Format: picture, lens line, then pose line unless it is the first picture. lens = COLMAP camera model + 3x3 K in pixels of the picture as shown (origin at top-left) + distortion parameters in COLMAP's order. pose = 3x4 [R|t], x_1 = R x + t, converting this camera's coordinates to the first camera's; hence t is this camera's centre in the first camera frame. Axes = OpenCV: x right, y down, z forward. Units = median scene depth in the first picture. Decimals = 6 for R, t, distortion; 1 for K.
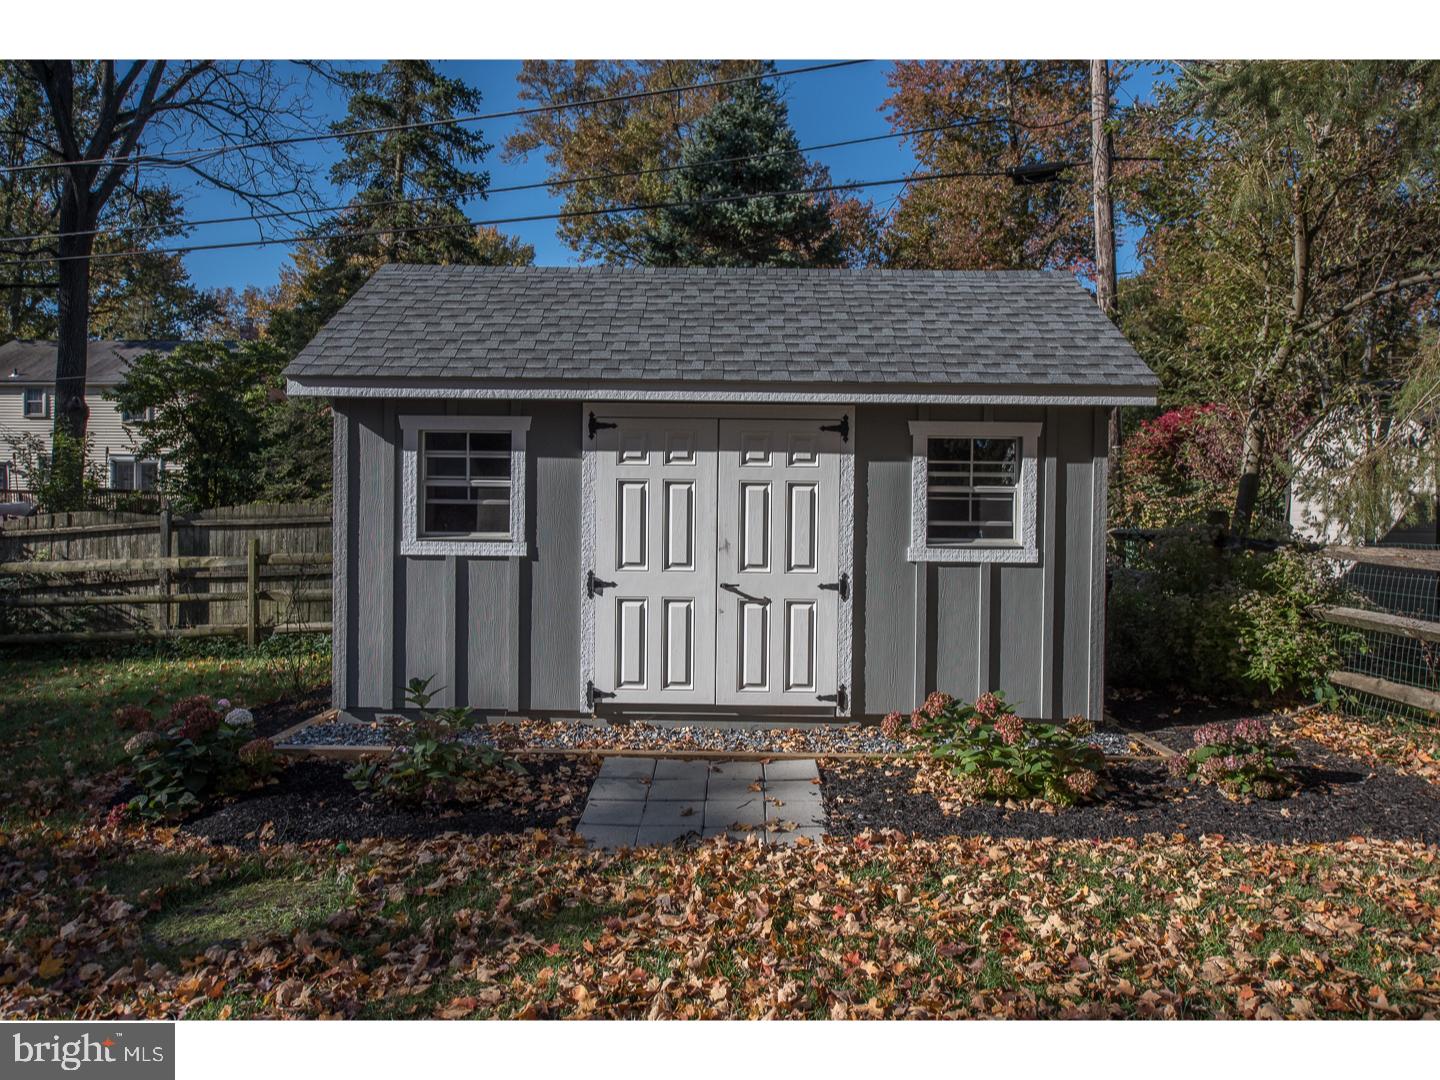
lens RADIAL K [[940.0, 0, 717.7], [0, 940.0, 529.4], [0, 0, 1]] dist [-0.005644, 0.002618]
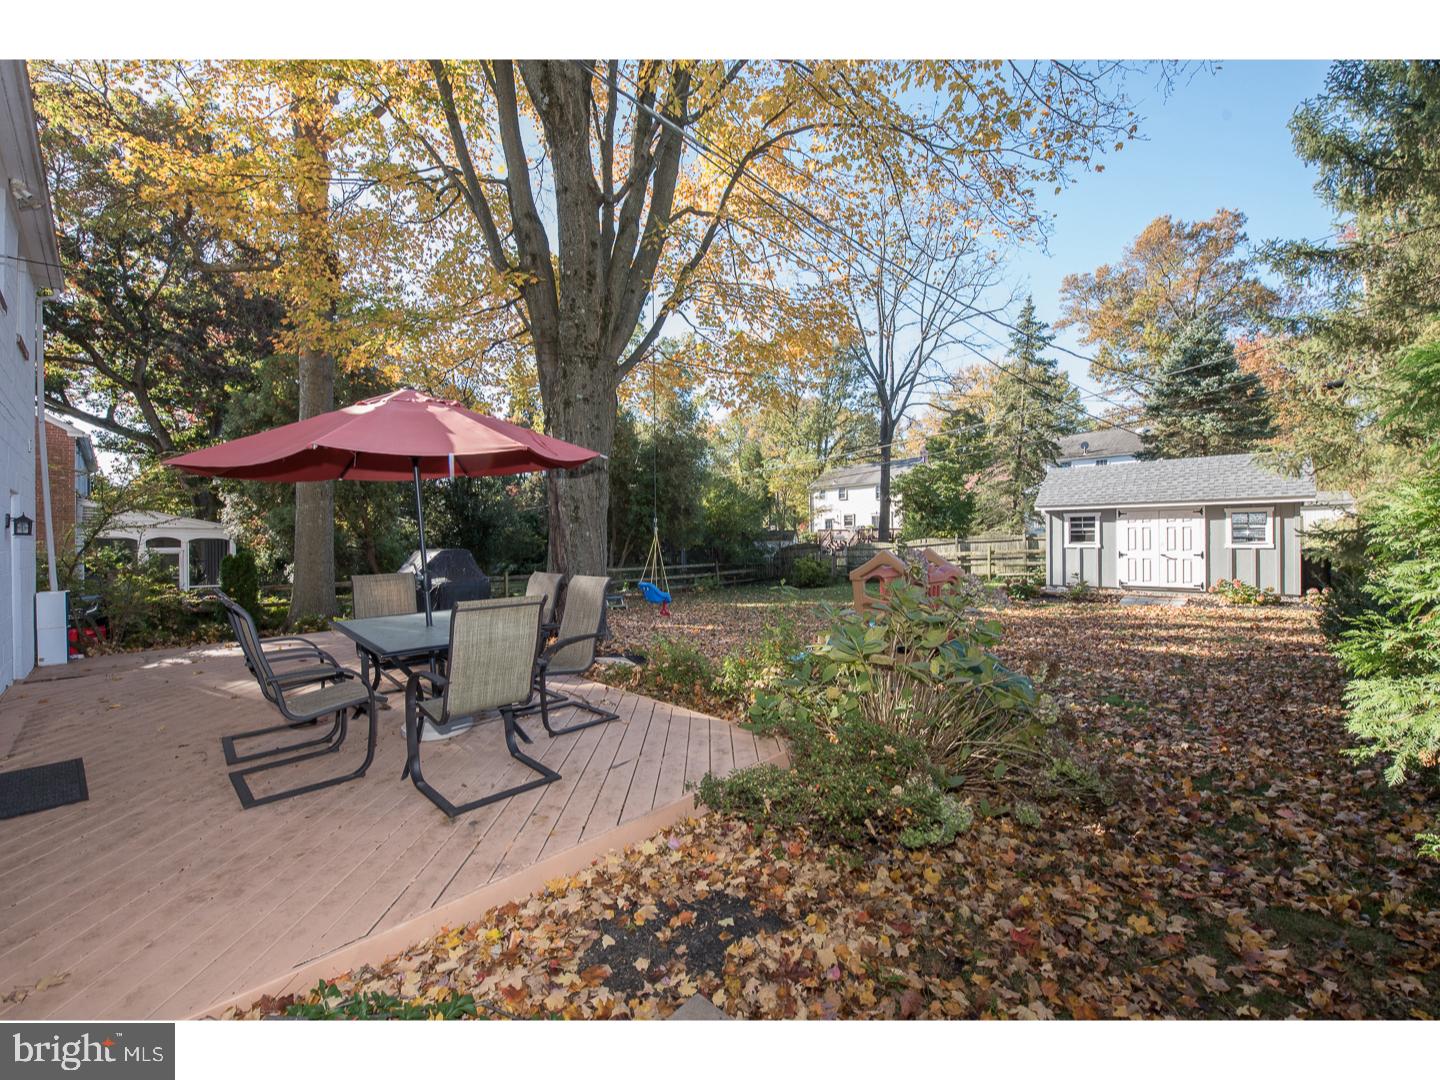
lens RADIAL K [[589.4, 0, 715.2], [0, 589.4, 540.3], [0, 0, 1]] dist [-0.016386, -0.000978]
pose [[0.745841, -0.016864, -0.665911, 0.127133], [0.011124, 0.999855, -0.012861, 0.006362], [0.666031, 0.002185, 0.745921, -1.065784]]
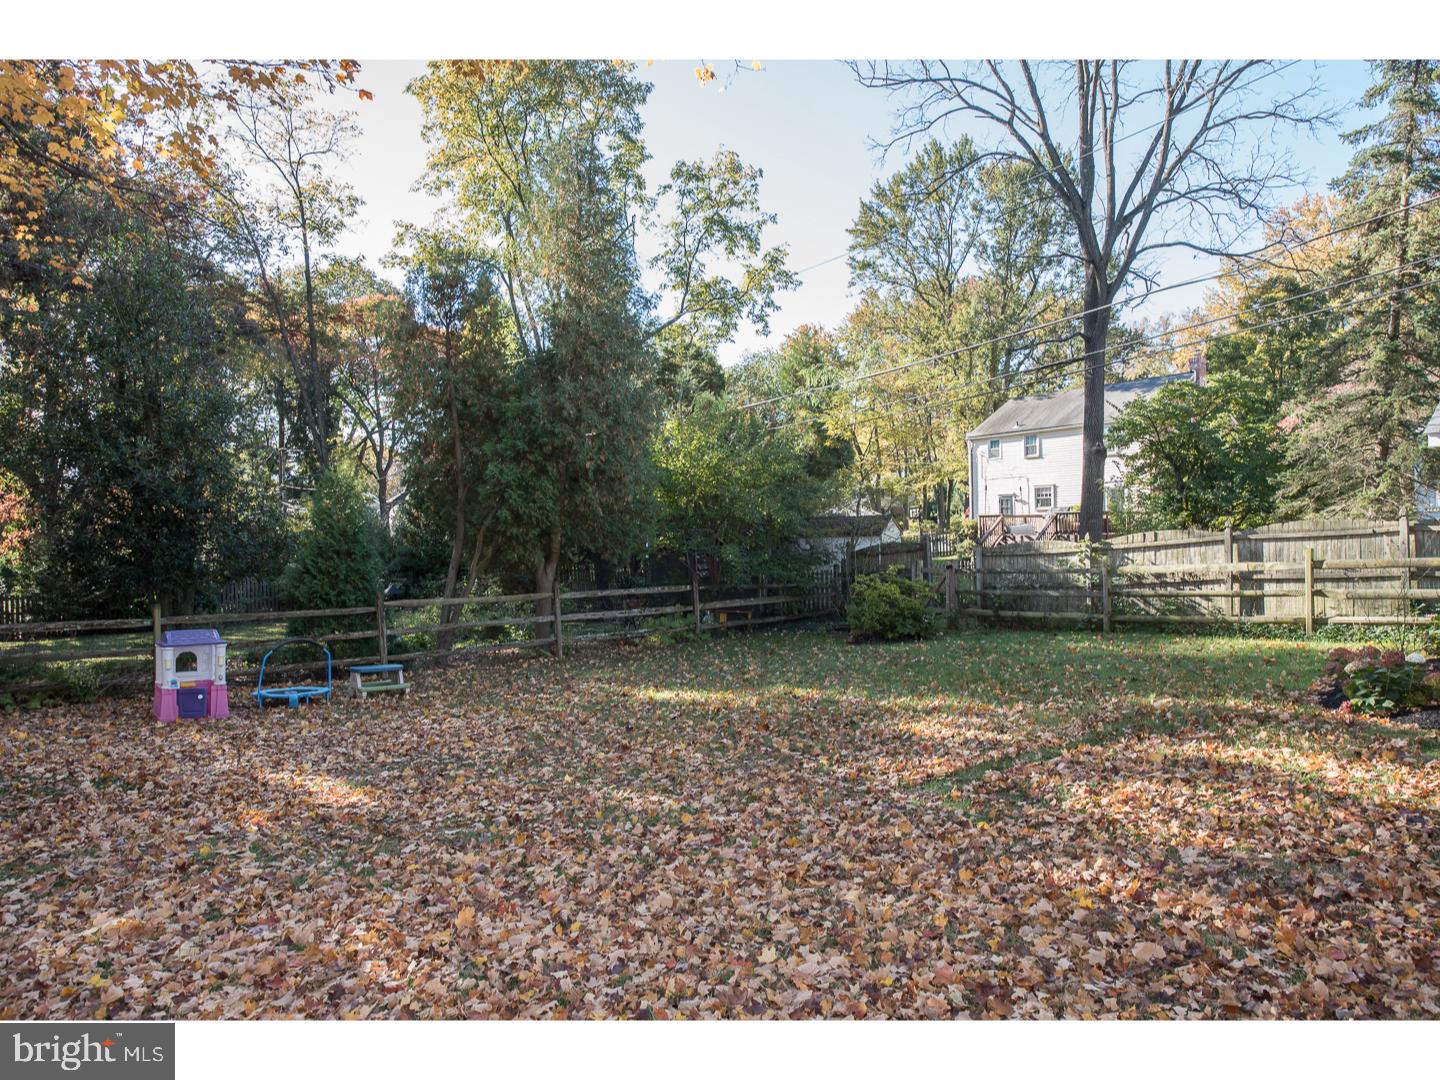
lens RADIAL K [[940.0, 0, 713.0], [0, 940.0, 537.7], [0, 0, 1]] dist [-0.005644, 0.002618]
pose [[0.627341, -0.018956, -0.778514, -0.011884], [0.014028, 0.999817, -0.013041, 0.001028], [0.778618, -0.002739, 0.627492, -0.424101]]
